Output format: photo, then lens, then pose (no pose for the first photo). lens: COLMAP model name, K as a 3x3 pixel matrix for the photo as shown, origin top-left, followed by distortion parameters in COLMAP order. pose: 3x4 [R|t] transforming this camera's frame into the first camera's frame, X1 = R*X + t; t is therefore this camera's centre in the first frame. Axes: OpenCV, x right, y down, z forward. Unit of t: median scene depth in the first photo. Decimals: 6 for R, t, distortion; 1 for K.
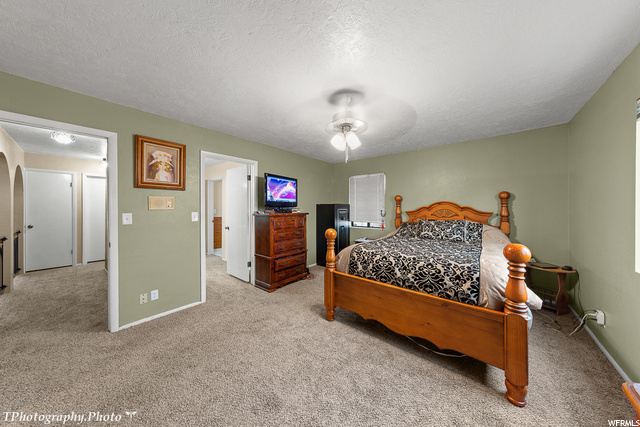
lens RADIAL K [[205.2, 0, 321.0], [0, 205.2, 207.9], [0, 0, 1]] dist [0.000073, 0.000017]
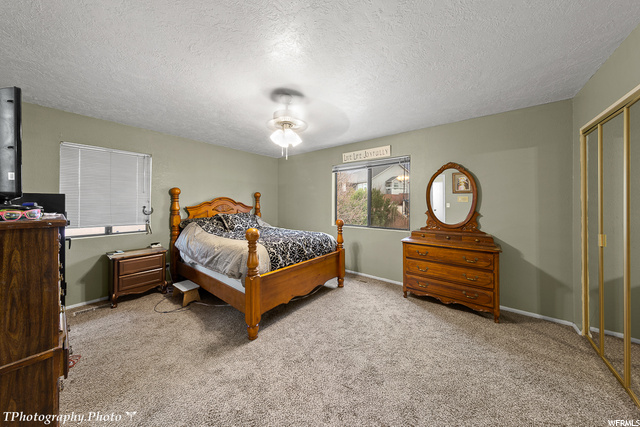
lens RADIAL K [[205.2, 0, 322.5], [0, 205.2, 203.1], [0, 0, 1]] dist [0.000073, 0.000017]
pose [[-0.037841, 0.002983, 0.999279, -0.798322], [-0.002508, 0.999992, -0.003080, 0.003074], [-0.999281, -0.002623, -0.037833, 0.754897]]
